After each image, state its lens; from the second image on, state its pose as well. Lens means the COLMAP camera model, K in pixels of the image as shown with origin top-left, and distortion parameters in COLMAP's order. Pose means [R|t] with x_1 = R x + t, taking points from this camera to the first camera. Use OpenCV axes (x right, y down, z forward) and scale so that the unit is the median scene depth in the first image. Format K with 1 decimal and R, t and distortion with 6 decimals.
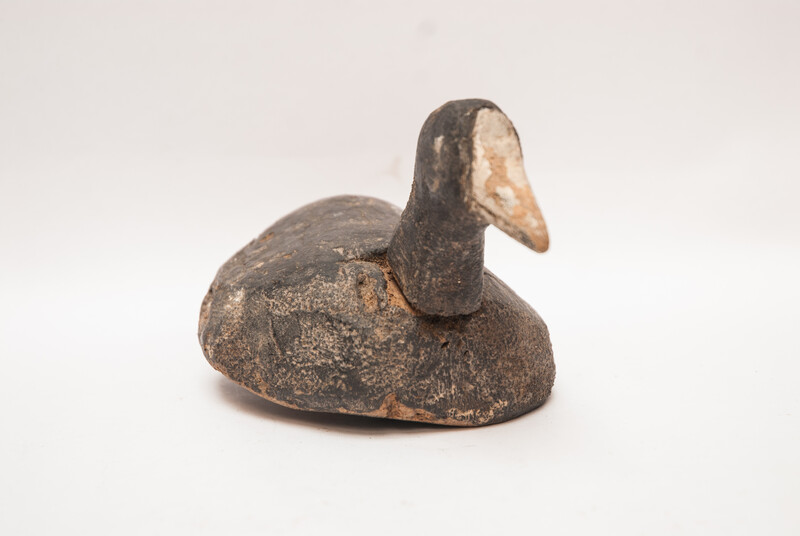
lens RADIAL K [[1613.4, 0, 400.0], [0, 1613.4, 268.0], [0, 0, 1]] dist [-0.007300, 0.000909]
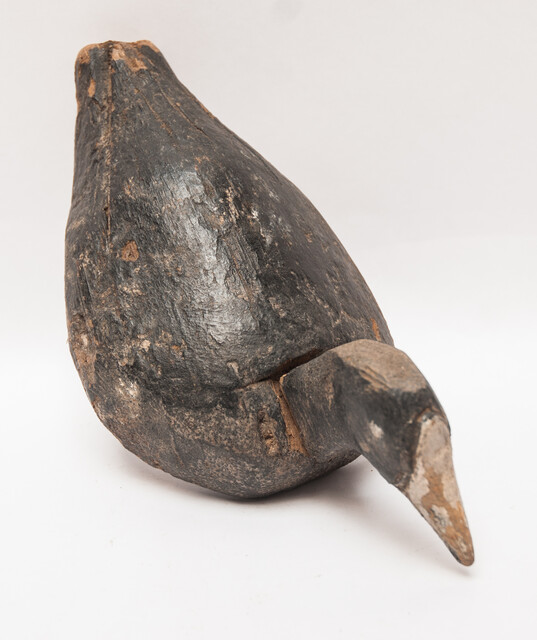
lens RADIAL K [[1489.6, 0, 268.5], [0, 1489.6, 320.0], [0, 0, 1]] dist [-0.039207, -0.393806]
pose [[0.967336, -0.093374, 0.235675, -0.253922], [-0.129387, 0.617612, 0.775767, -0.825365], [-0.217992, -0.780920, 0.585357, 0.472280]]
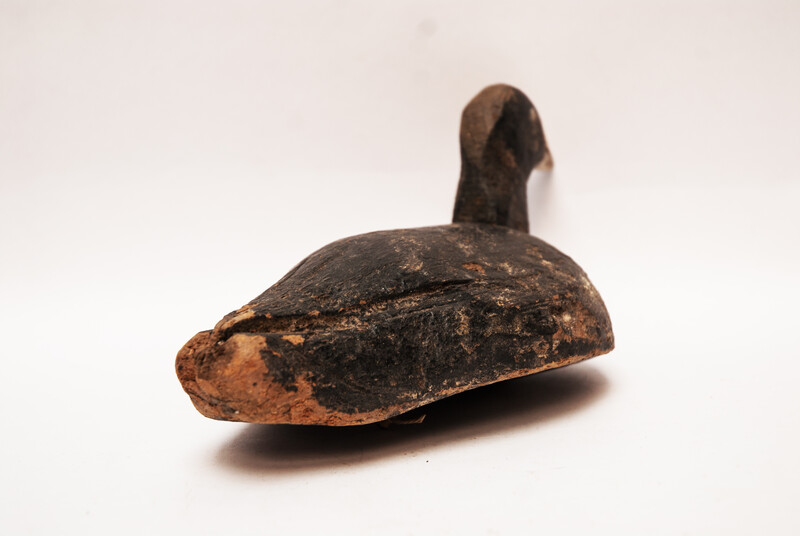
lens RADIAL K [[1613.4, 0, 400.0], [0, 1613.4, 268.0], [0, 0, 1]] dist [-0.007300, 0.000909]
pose [[-0.673651, -0.050995, 0.737288, -0.841618], [0.205199, 0.945486, 0.252883, -0.298943], [-0.709991, 0.321646, -0.626464, 1.847850]]
